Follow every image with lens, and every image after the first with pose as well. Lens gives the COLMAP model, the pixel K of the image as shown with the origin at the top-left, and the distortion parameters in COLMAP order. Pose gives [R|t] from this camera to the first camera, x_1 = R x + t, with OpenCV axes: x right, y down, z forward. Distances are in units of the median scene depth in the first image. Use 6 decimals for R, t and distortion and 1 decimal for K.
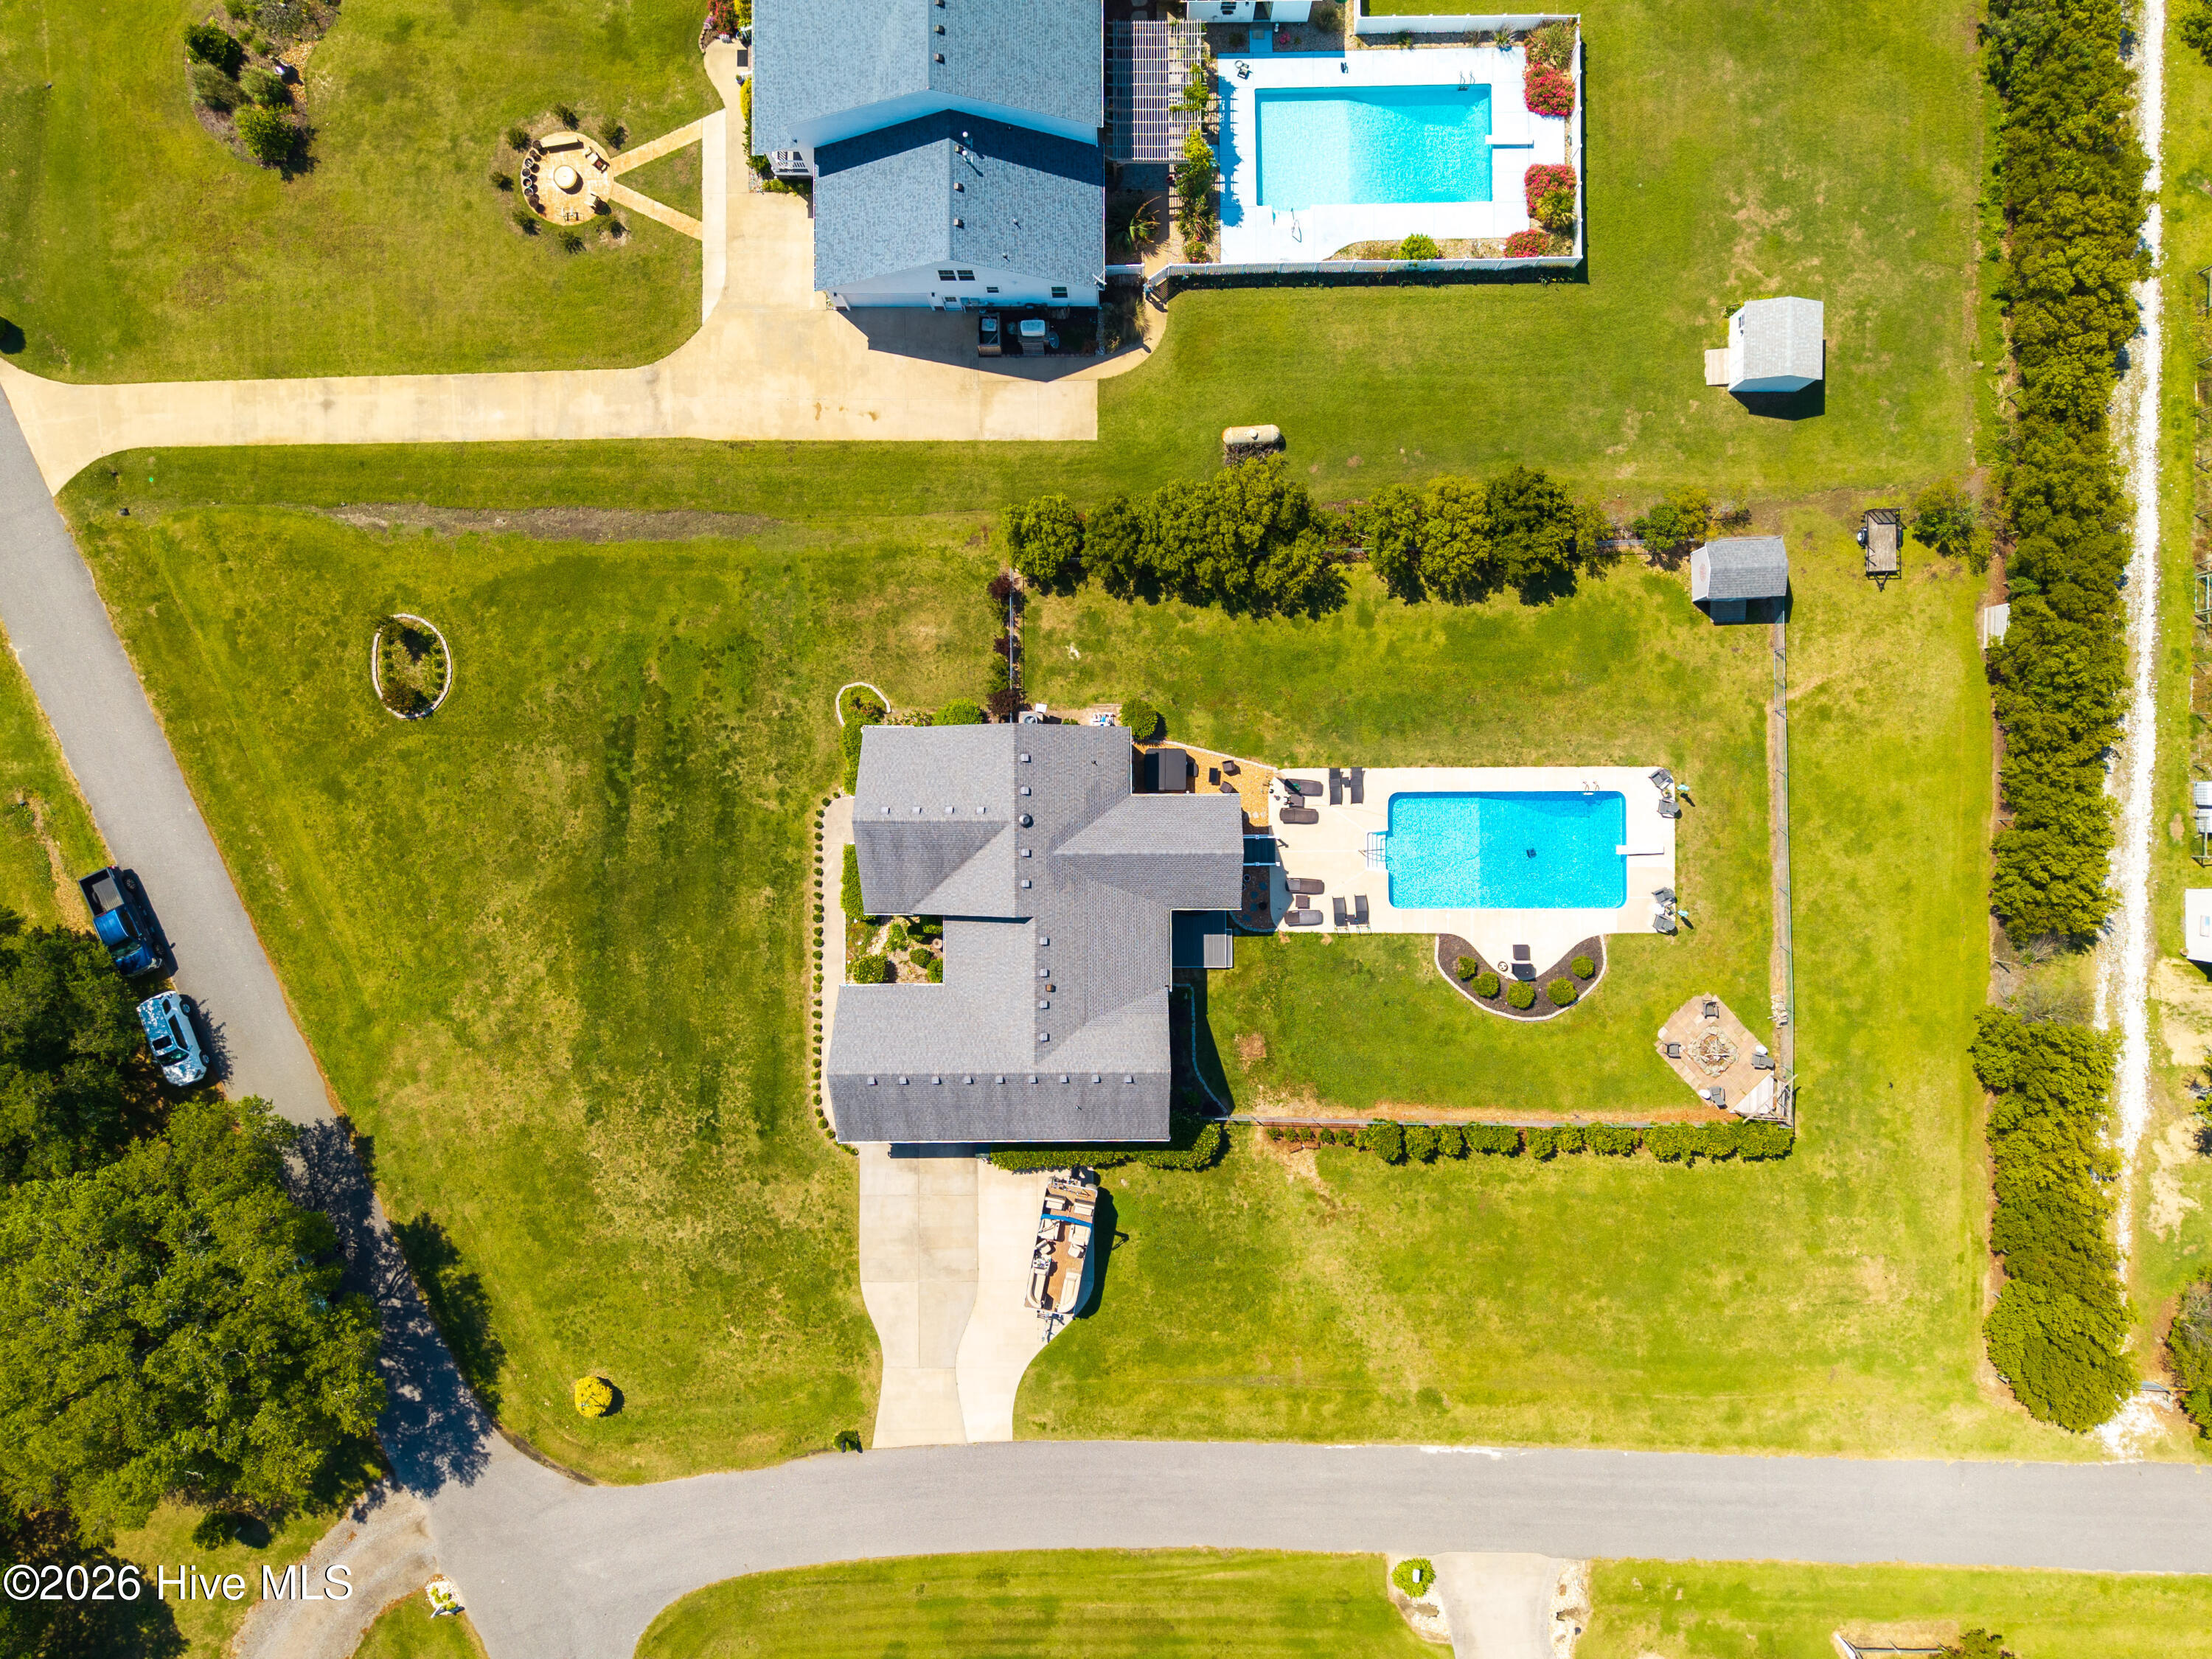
lens RADIAL K [[1479.6, 0, 1110.1], [0, 1479.6, 837.7], [0, 0, 1]] dist [0.034418, -0.030666]
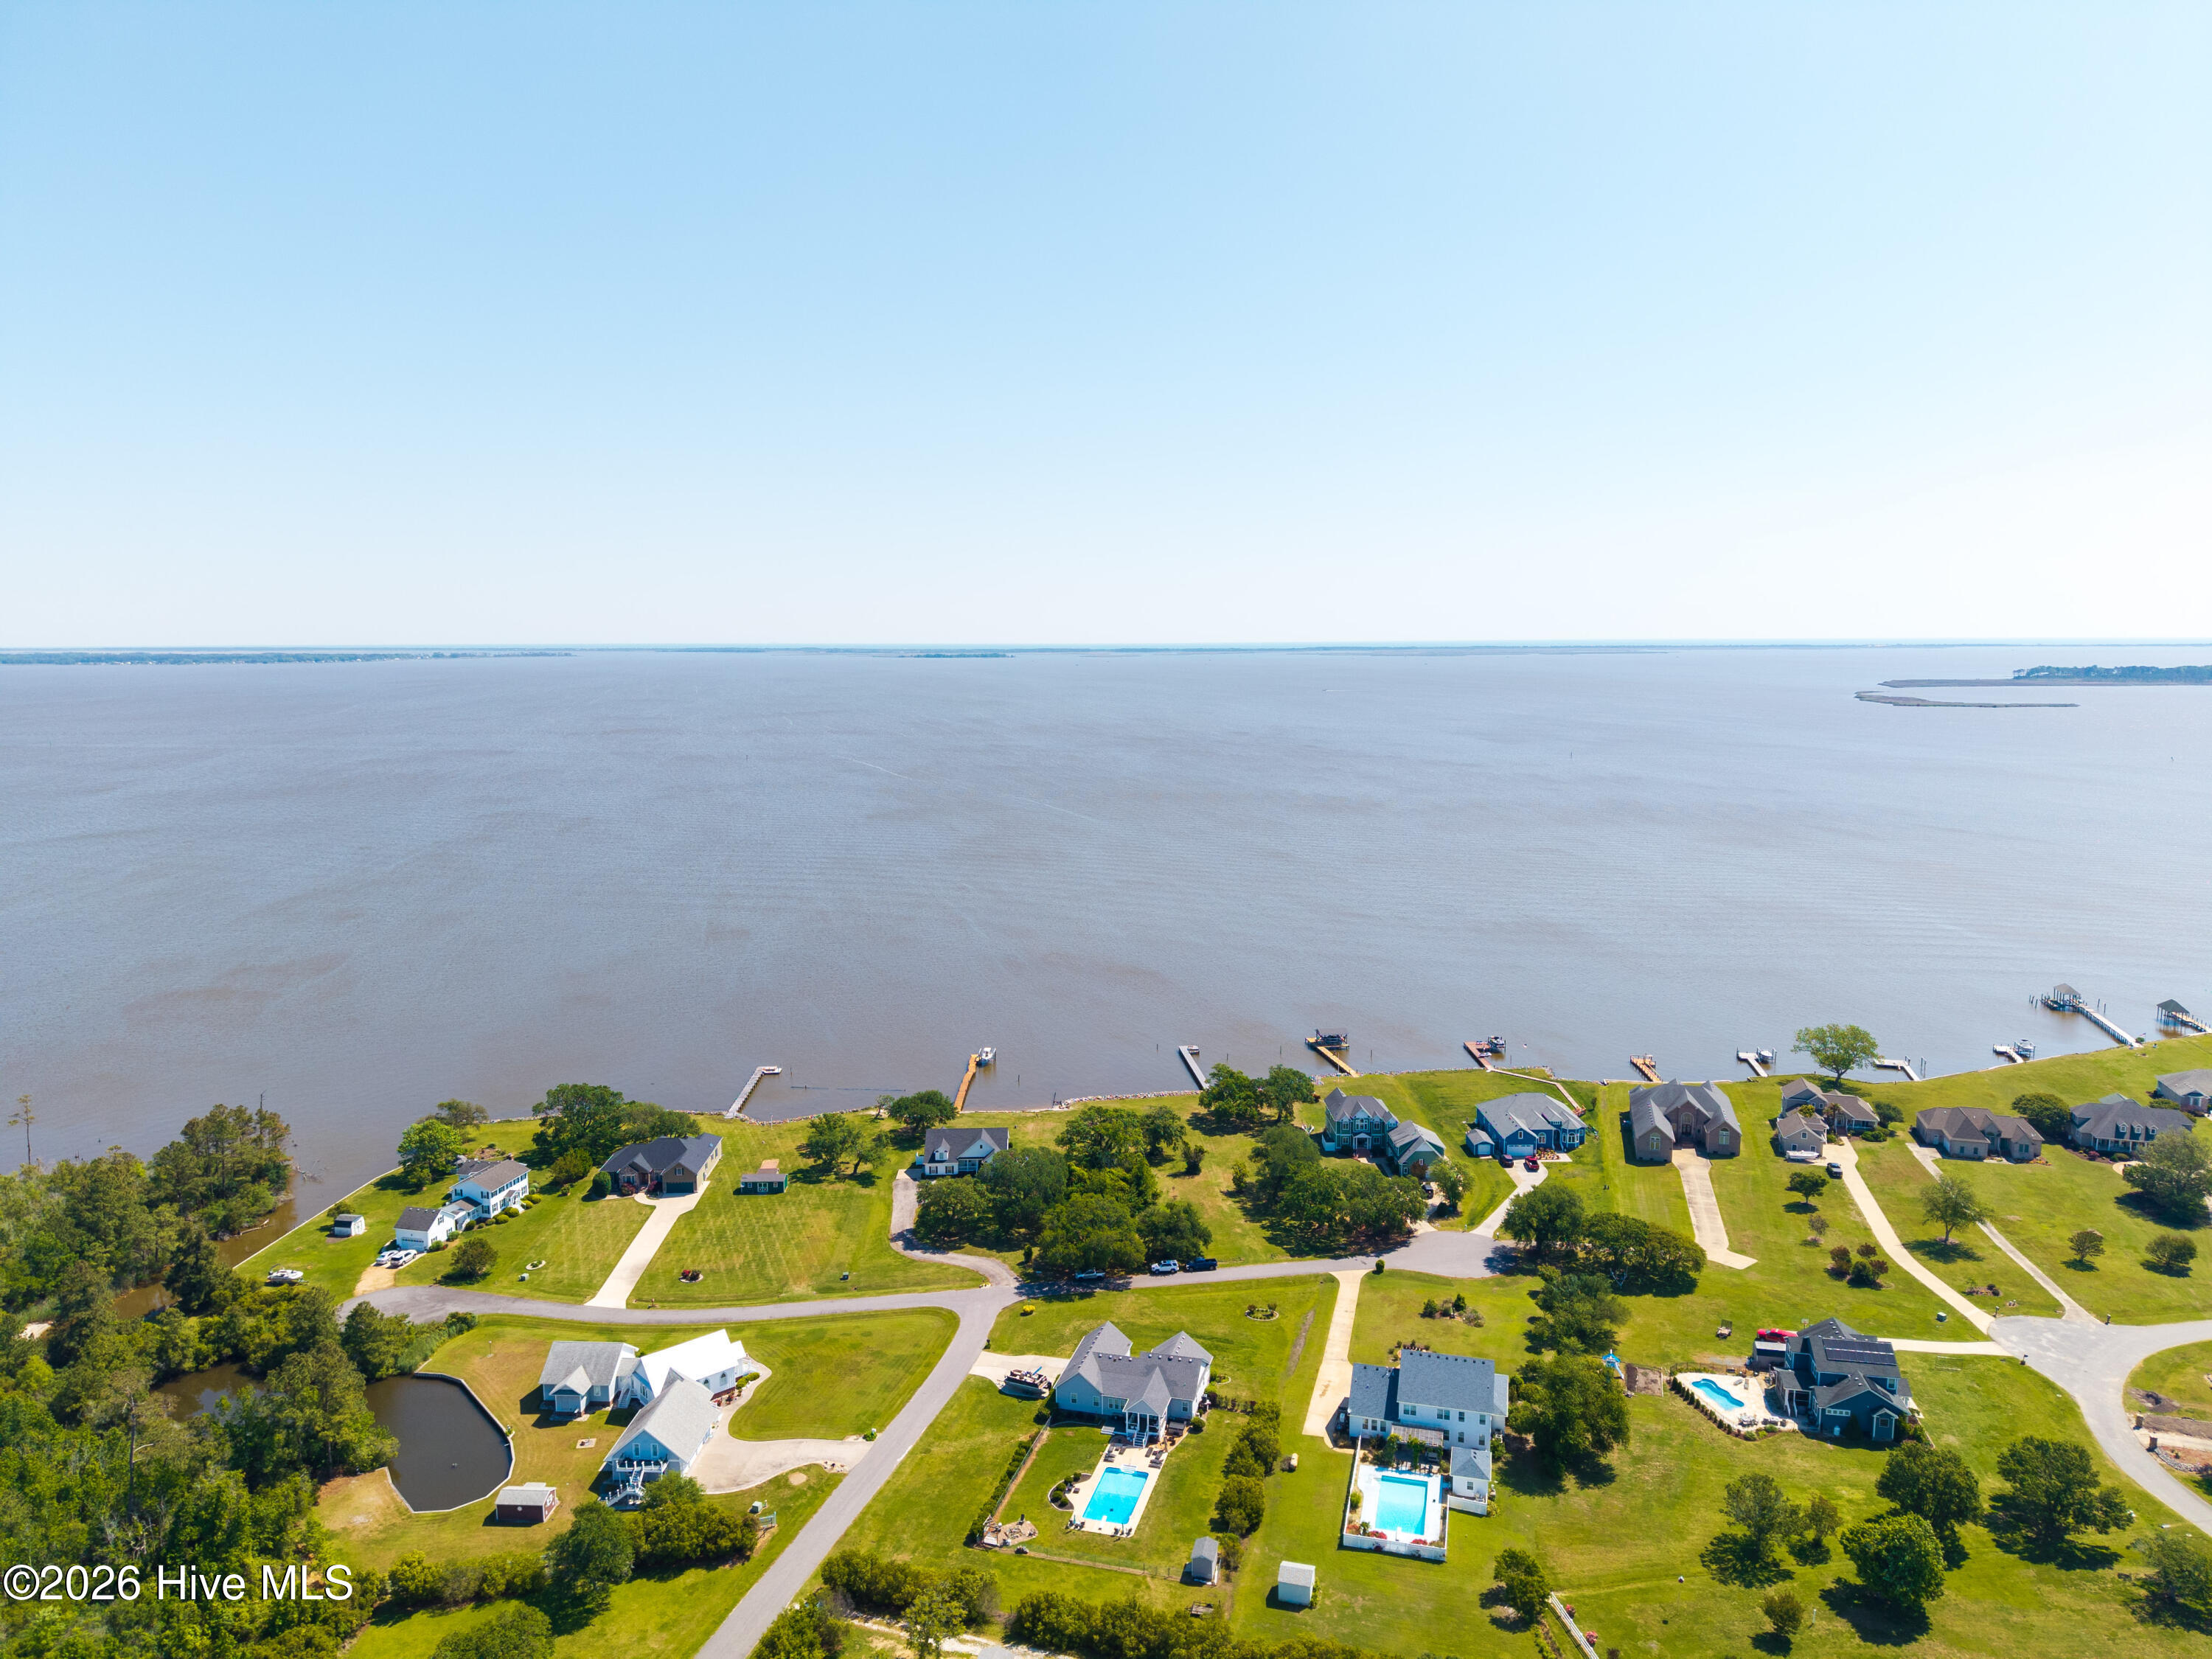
lens RADIAL K [[1480.0, 0, 1113.0], [0, 1480.0, 819.5], [0, 0, 1]] dist [0.083465, -0.120037]
pose [[-0.263542, 0.125461, -0.956454, 2.569942], [-0.964521, -0.018187, 0.263379, -0.638867], [0.015648, 0.991932, 0.125803, -0.467447]]
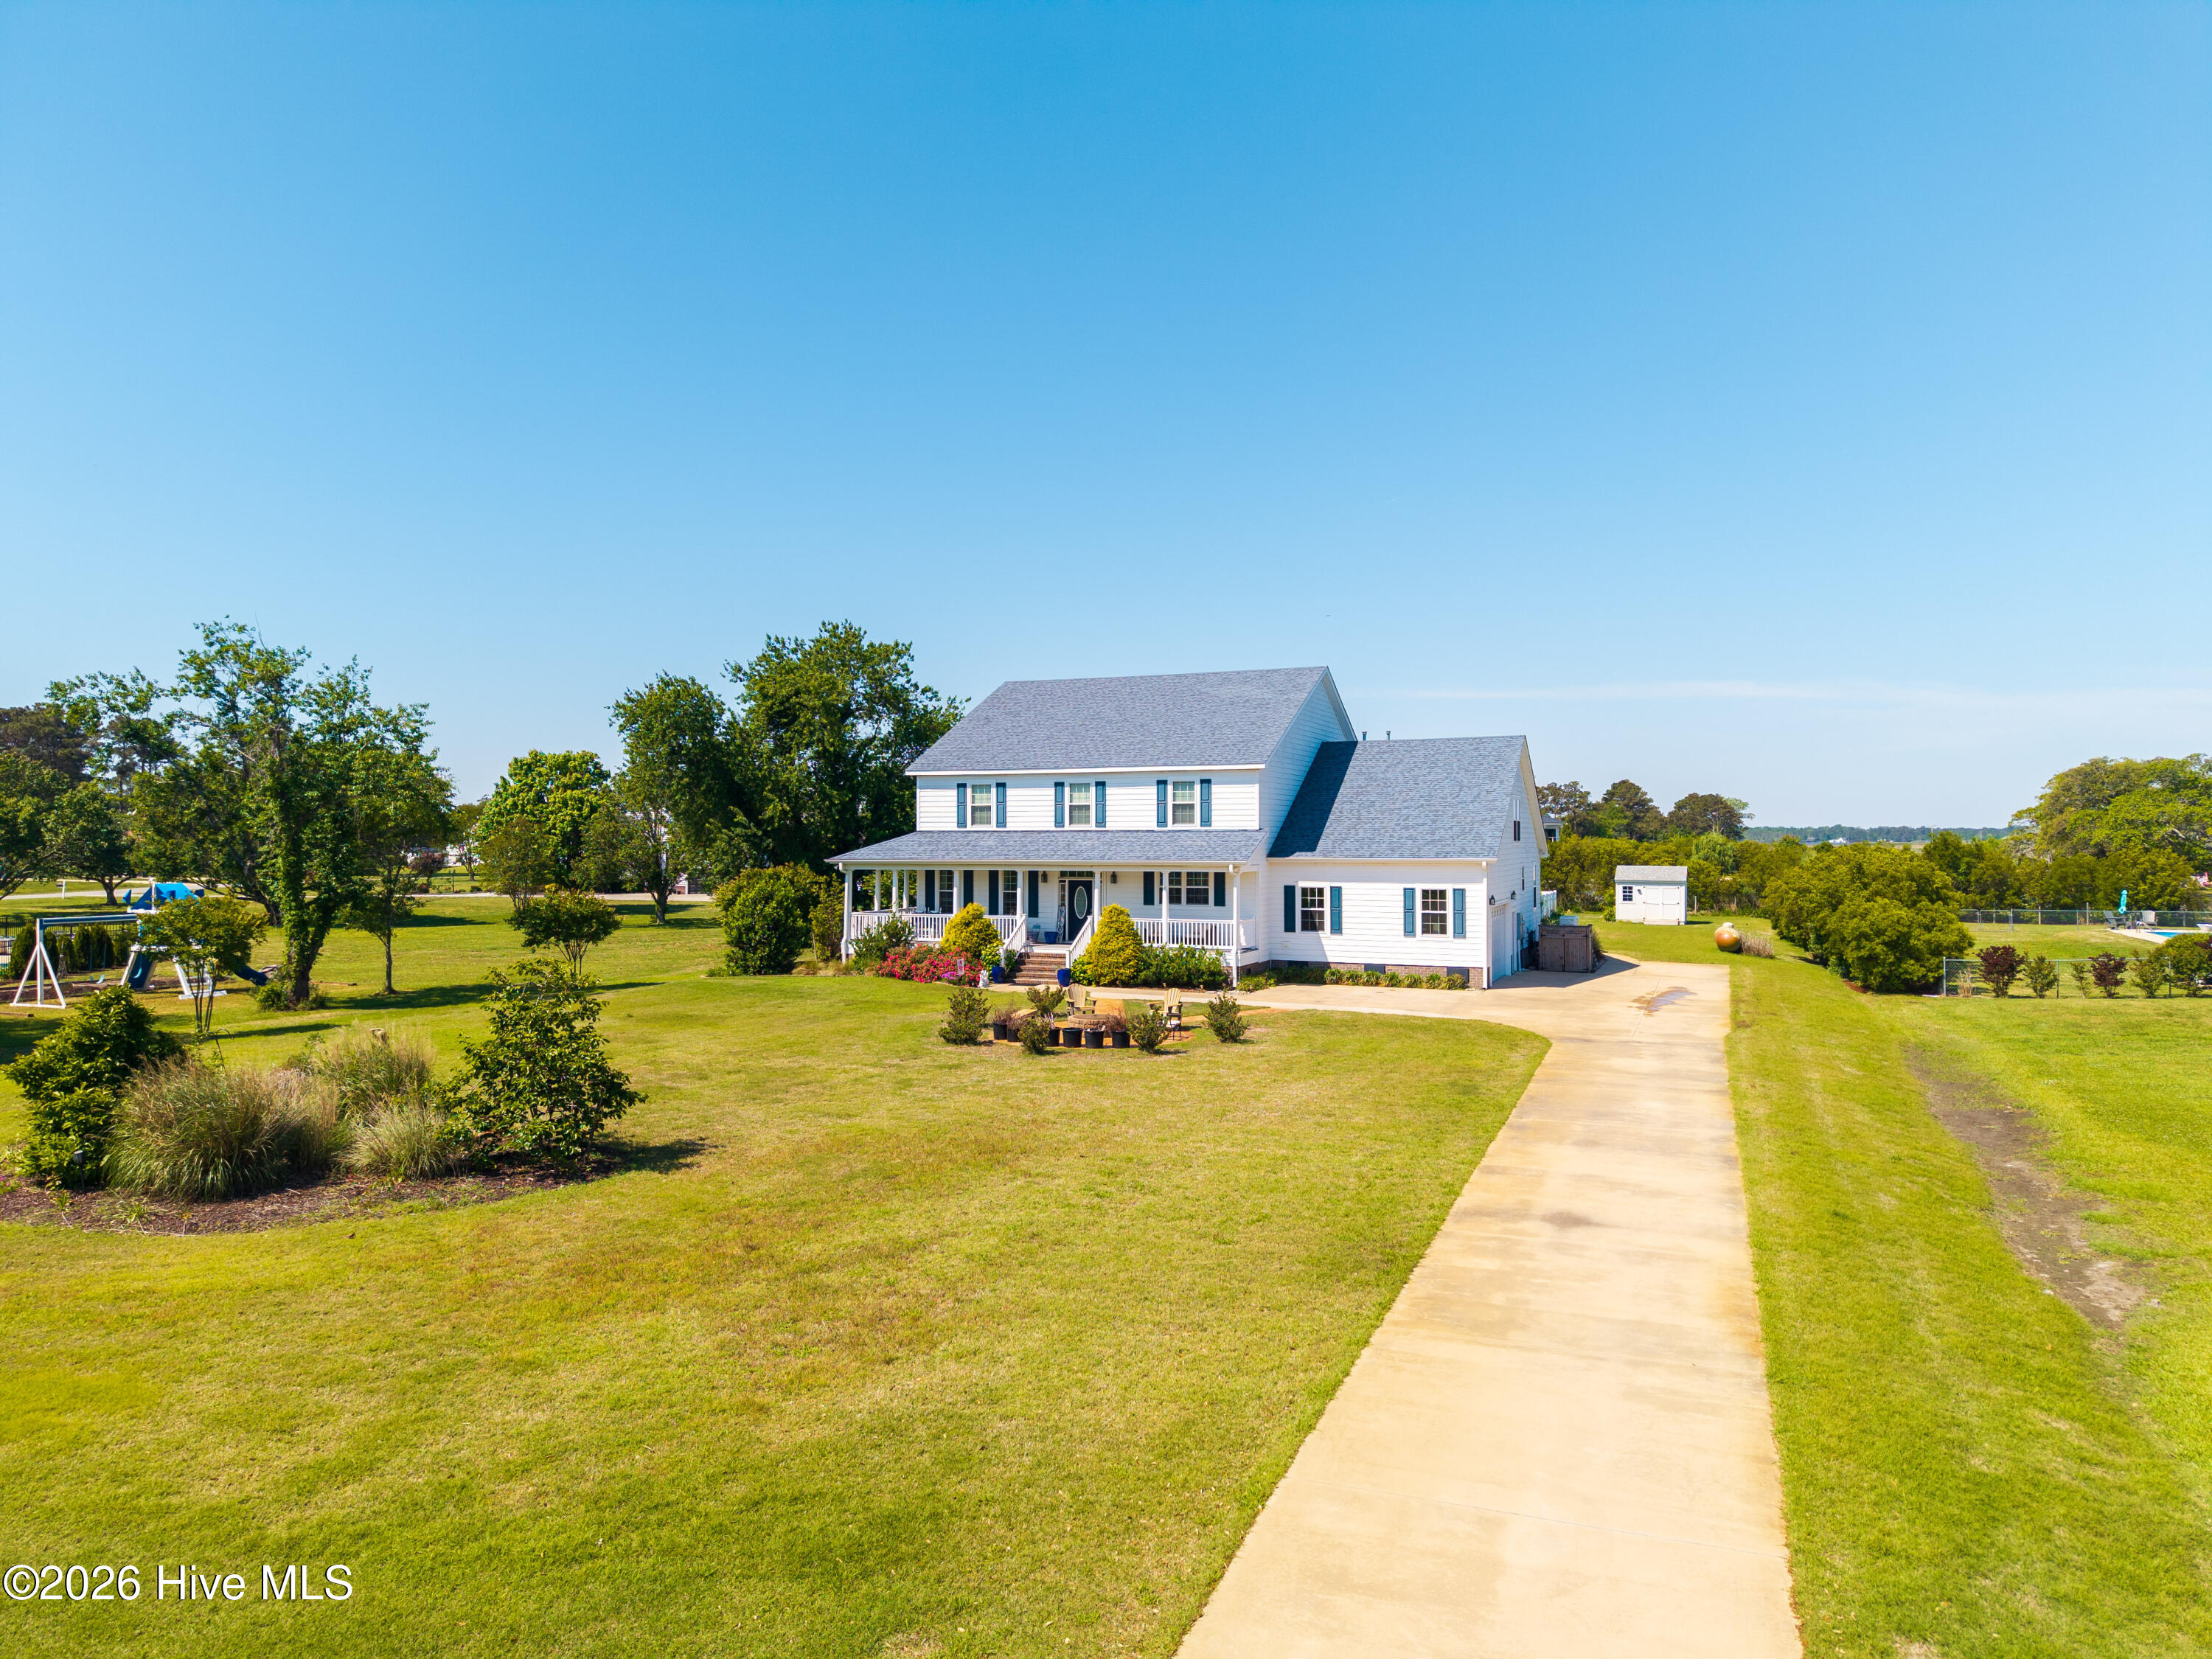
lens RADIAL K [[1448.0, 0, 1106.0], [0, 1448.0, 829.5], [0, 0, 1]] dist [0.042322, -0.097469]
pose [[0.393950, 0.012803, 0.919043, -0.763285], [0.919065, 0.006519, -0.394051, -0.269783], [-0.011036, 0.999897, -0.009198, 0.948610]]
